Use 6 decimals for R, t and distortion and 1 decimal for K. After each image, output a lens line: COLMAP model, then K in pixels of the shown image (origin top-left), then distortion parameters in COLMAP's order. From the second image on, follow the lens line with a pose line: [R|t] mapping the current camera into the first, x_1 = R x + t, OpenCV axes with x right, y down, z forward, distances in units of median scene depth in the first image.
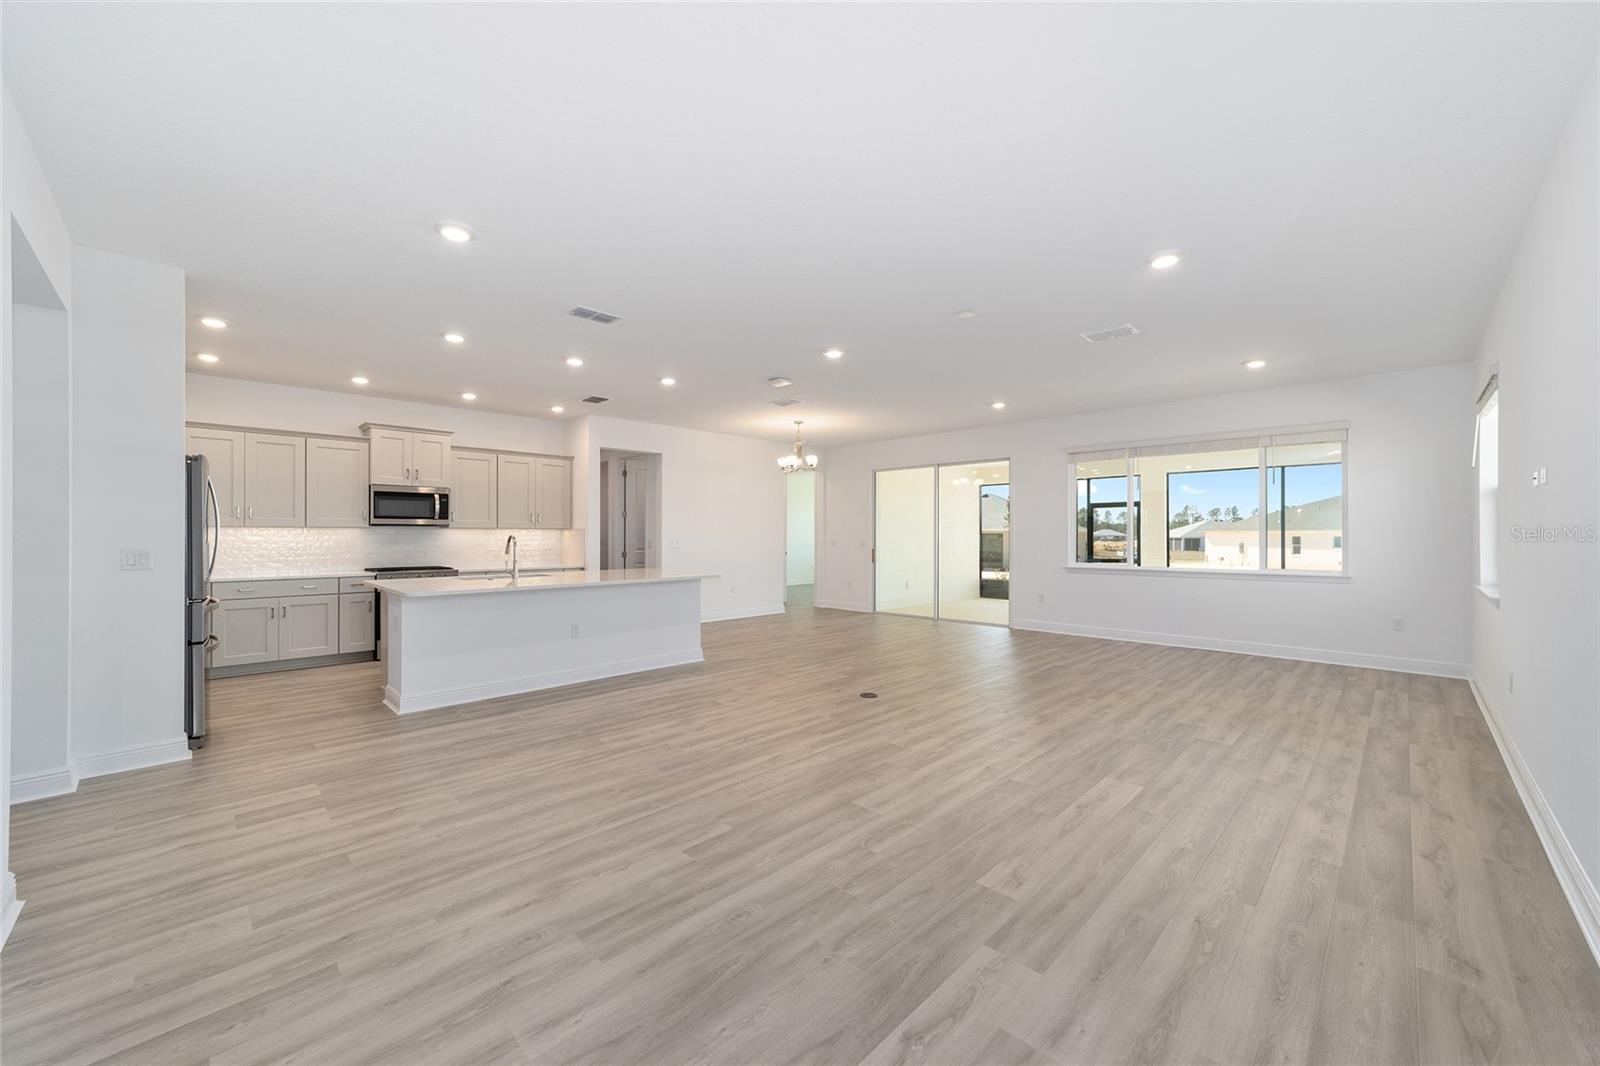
lens RADIAL K [[605.5, 0, 792.0], [0, 605.5, 533.6], [0, 0, 1]] dist [-0.000164, 0.000102]
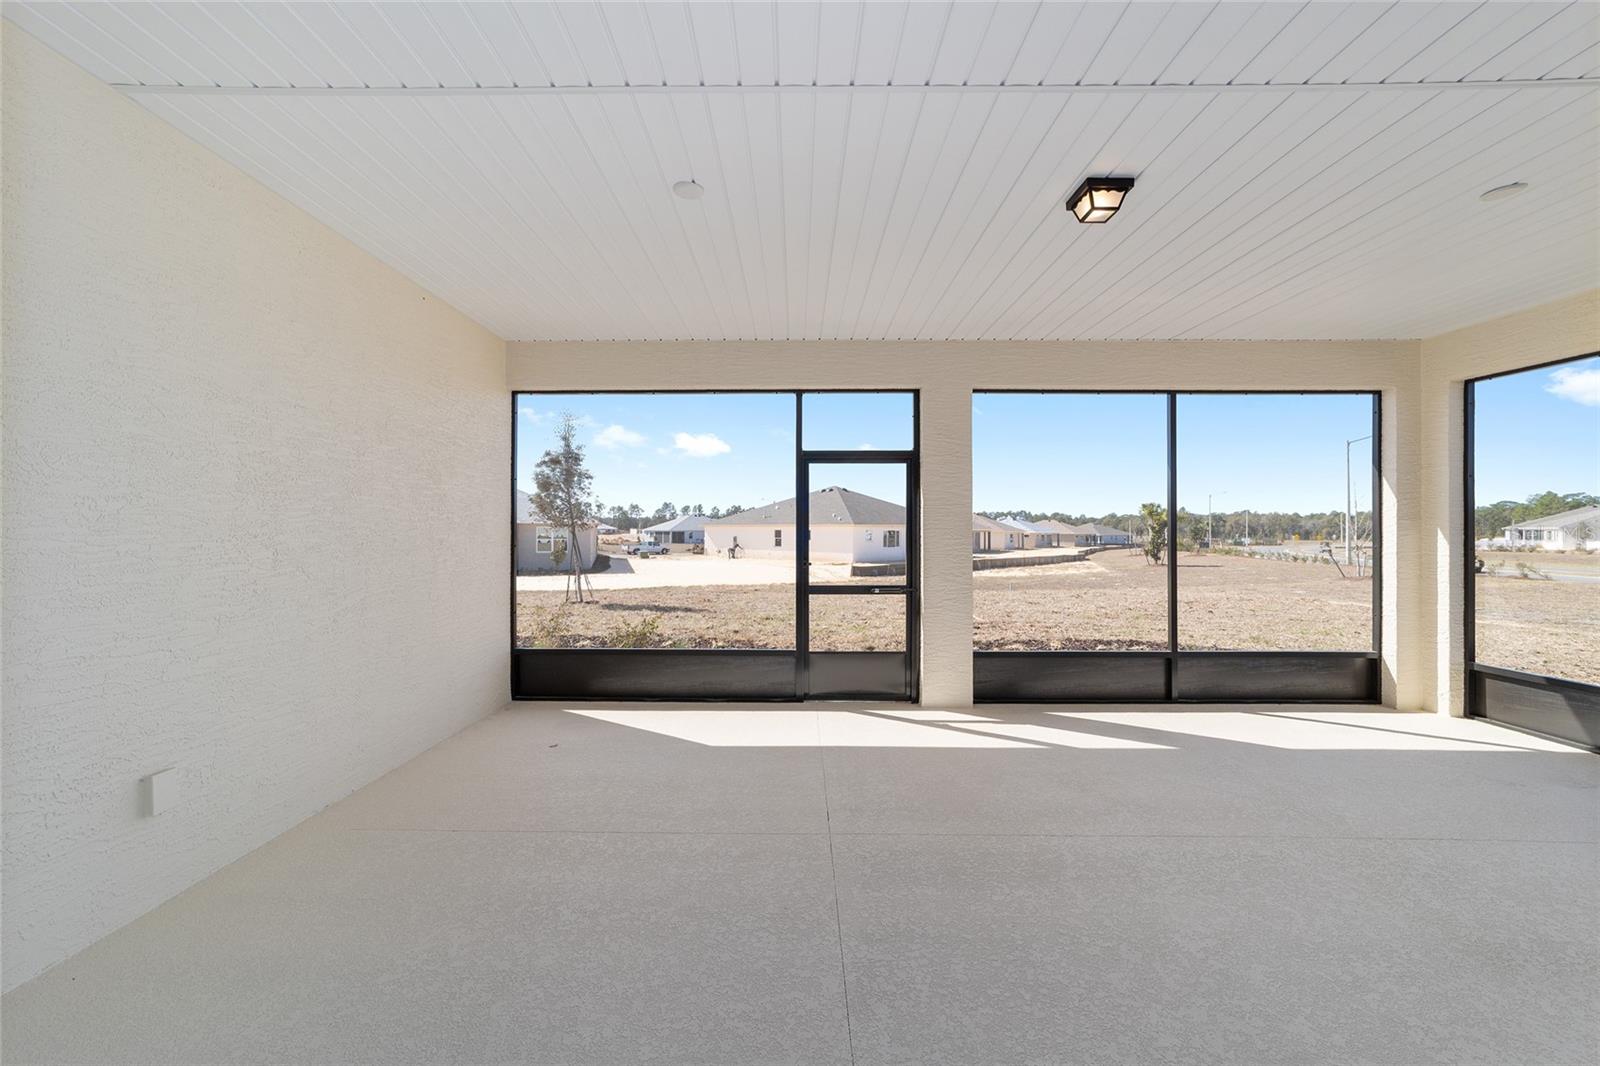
lens RADIAL K [[620.1, 0, 800.0], [0, 620.1, 533.0], [0, 0, 1]] dist [-0.000306, 0.000016]
pose [[0.698812, -0.003387, 0.715297, 0.267603], [-0.003494, 0.999961, 0.008148, 0.003018], [-0.715296, -0.008193, 0.698773, 0.996913]]
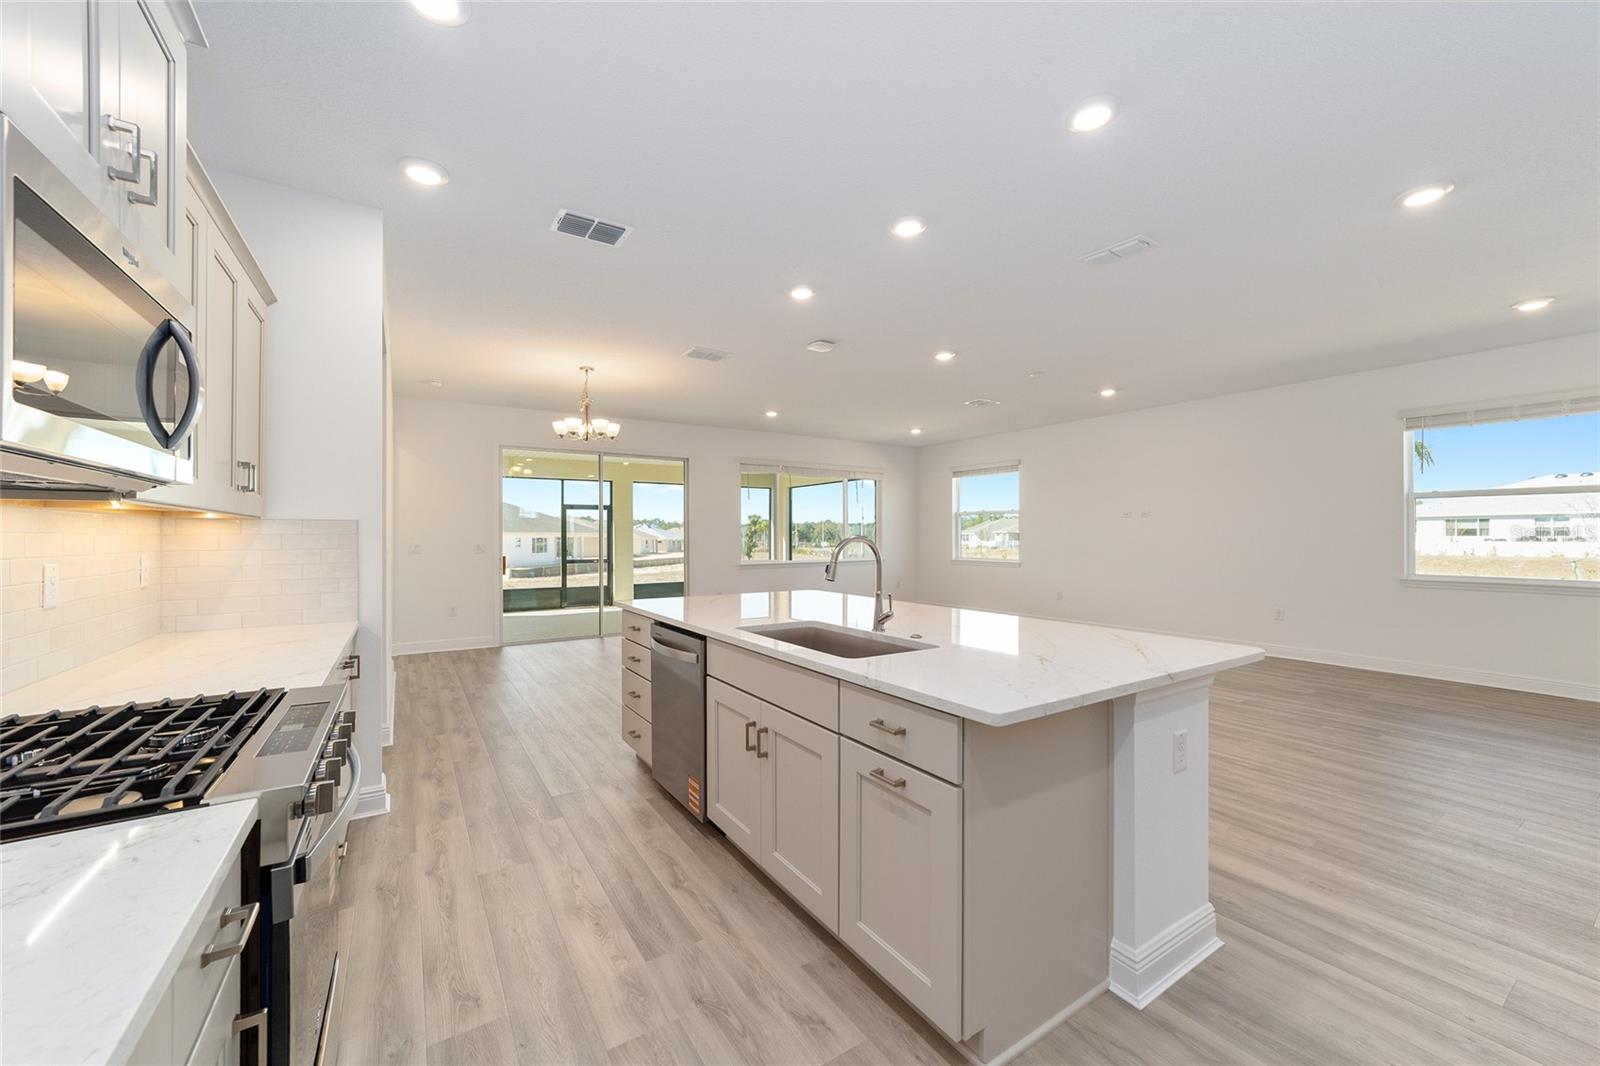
lens RADIAL K [[605.5, 0, 792.0], [0, 605.5, 533.6], [0, 0, 1]] dist [-0.000164, 0.000102]
pose [[0.207908, 0.002371, 0.978146, -0.568335], [0.001025, 0.999996, -0.002641, 0.001023], [-0.978148, 0.001552, 0.207905, 0.603377]]
